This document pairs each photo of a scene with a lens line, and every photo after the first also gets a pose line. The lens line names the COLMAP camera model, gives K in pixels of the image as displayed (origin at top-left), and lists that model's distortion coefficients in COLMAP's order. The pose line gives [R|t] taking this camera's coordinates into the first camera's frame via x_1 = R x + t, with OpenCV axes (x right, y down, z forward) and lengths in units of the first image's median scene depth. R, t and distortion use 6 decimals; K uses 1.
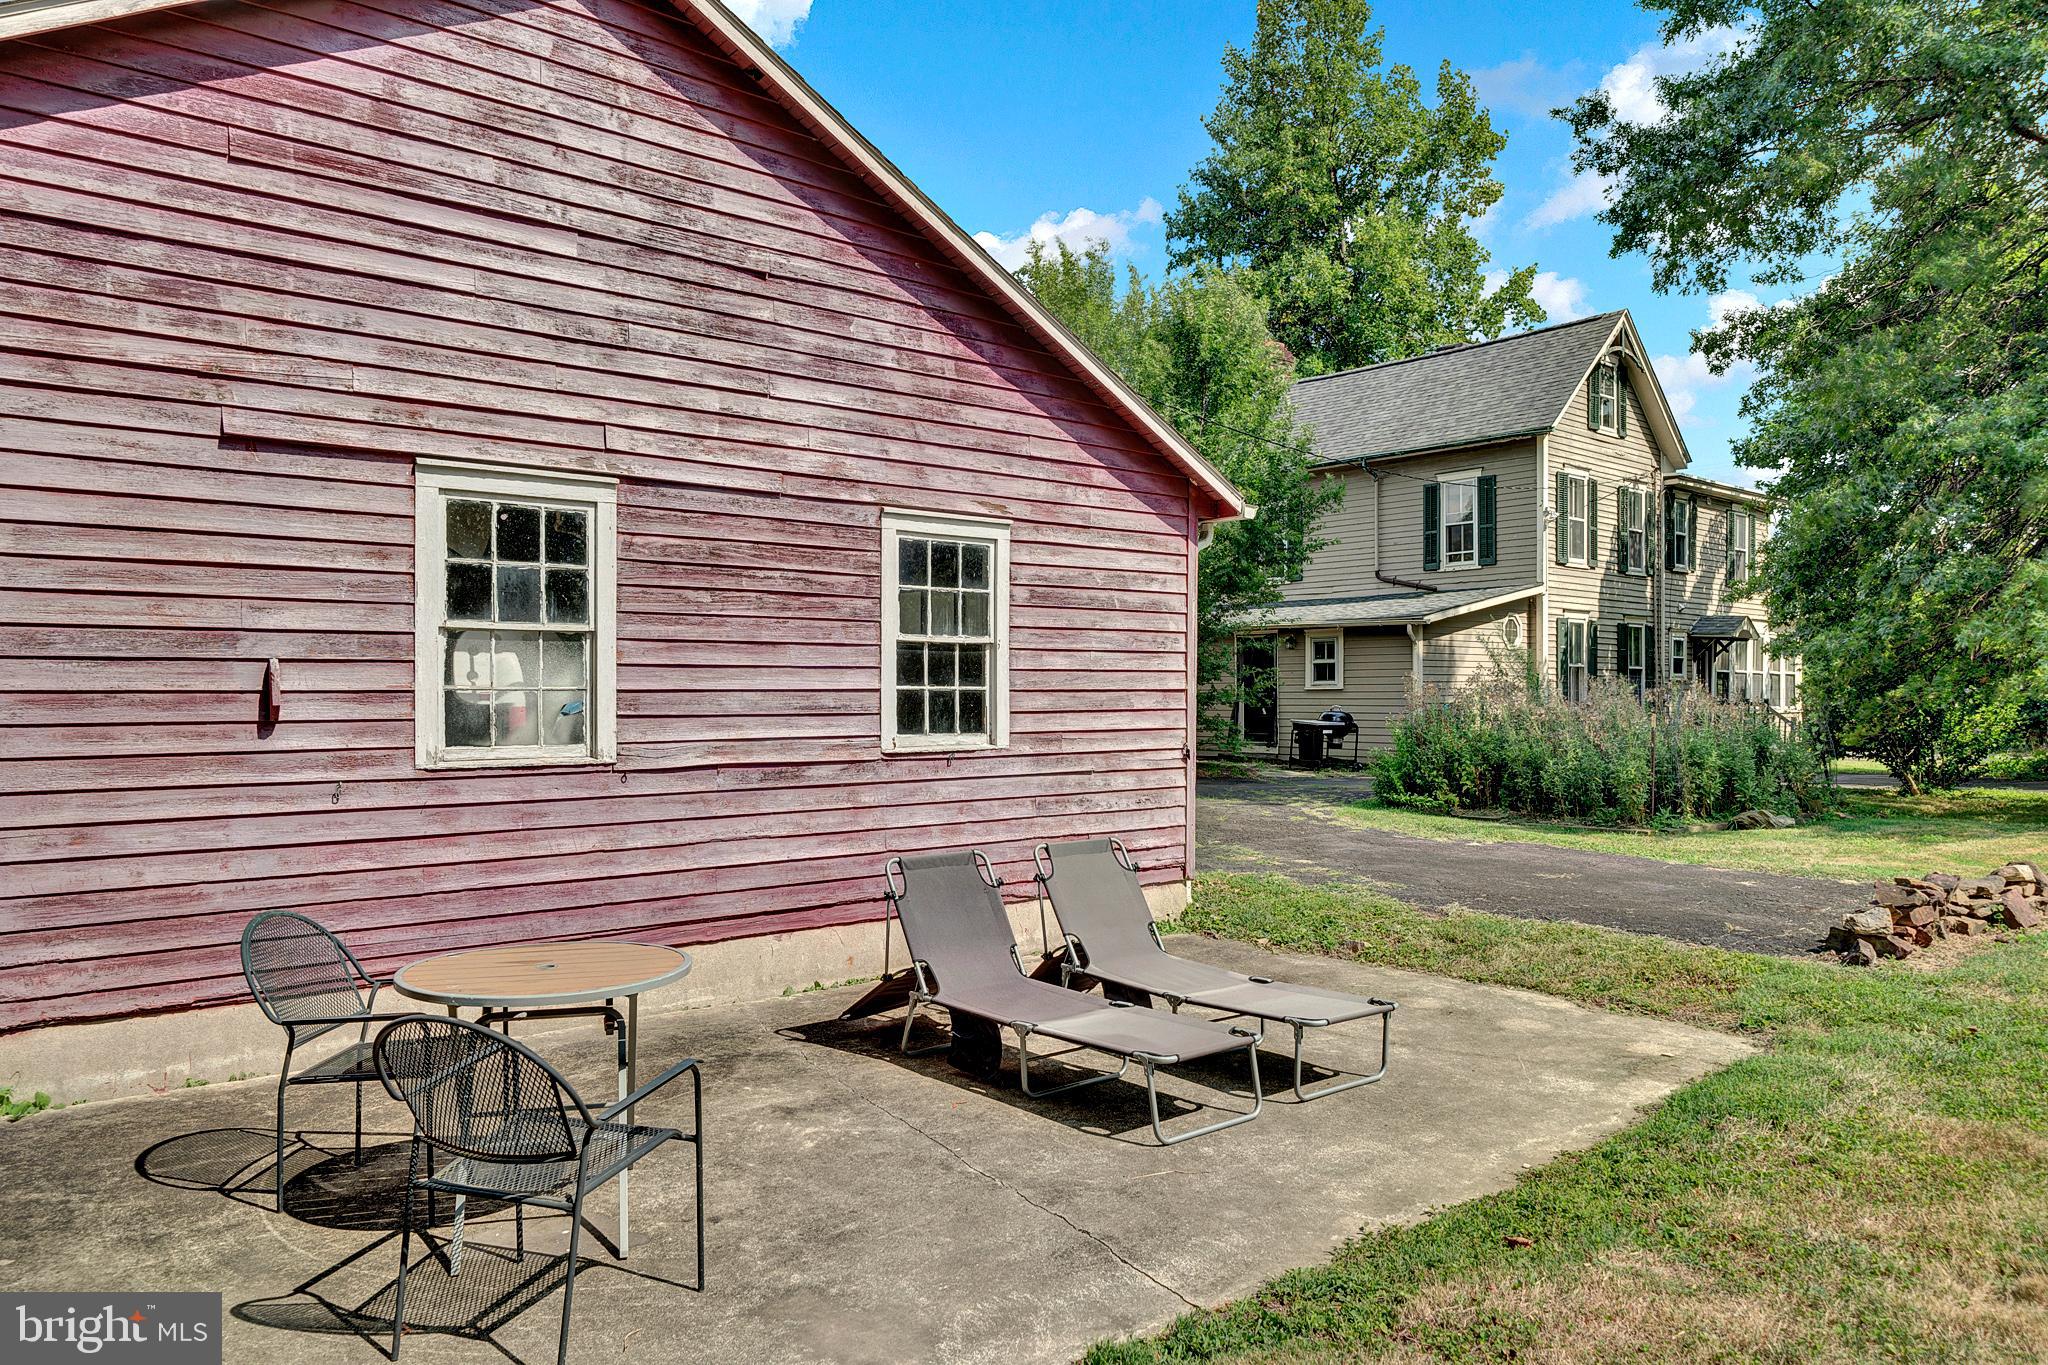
lens RADIAL K [[1382.1, 0, 1022.6], [0, 1382.1, 686.5], [0, 0, 1]] dist [-0.002845, 0.004499]
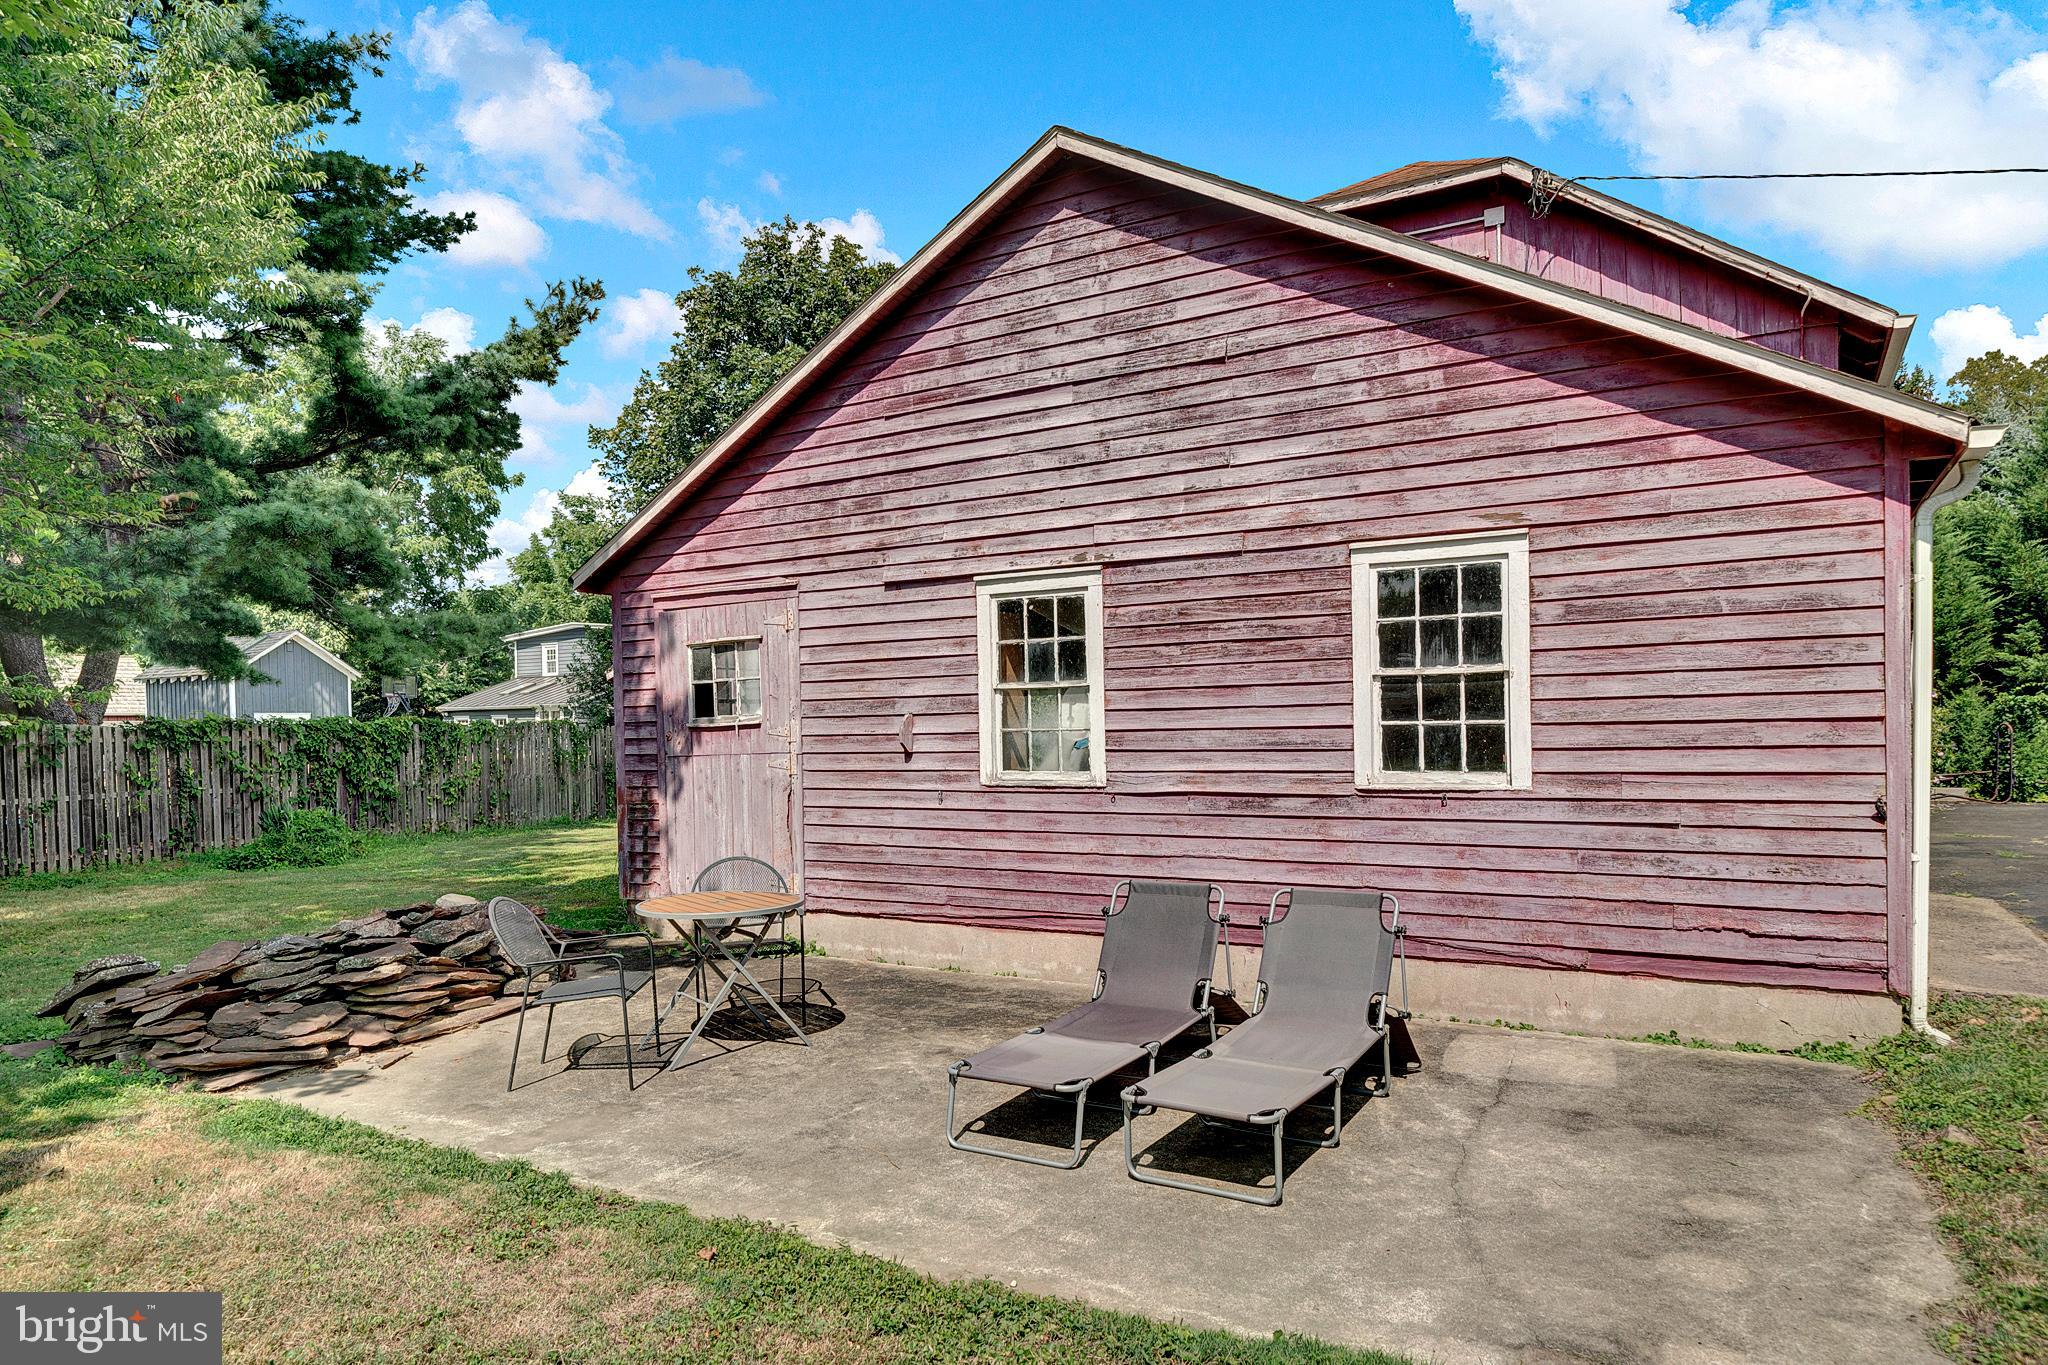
lens RADIAL K [[1269.7, 0, 1005.0], [0, 1269.7, 739.2], [0, 0, 1]] dist [-0.000252, -0.000249]
pose [[0.324910, 0.002244, -0.945742, 0.783211], [0.019467, 0.999769, 0.009060, -0.001377], [0.945545, -0.021354, 0.324791, 0.522326]]
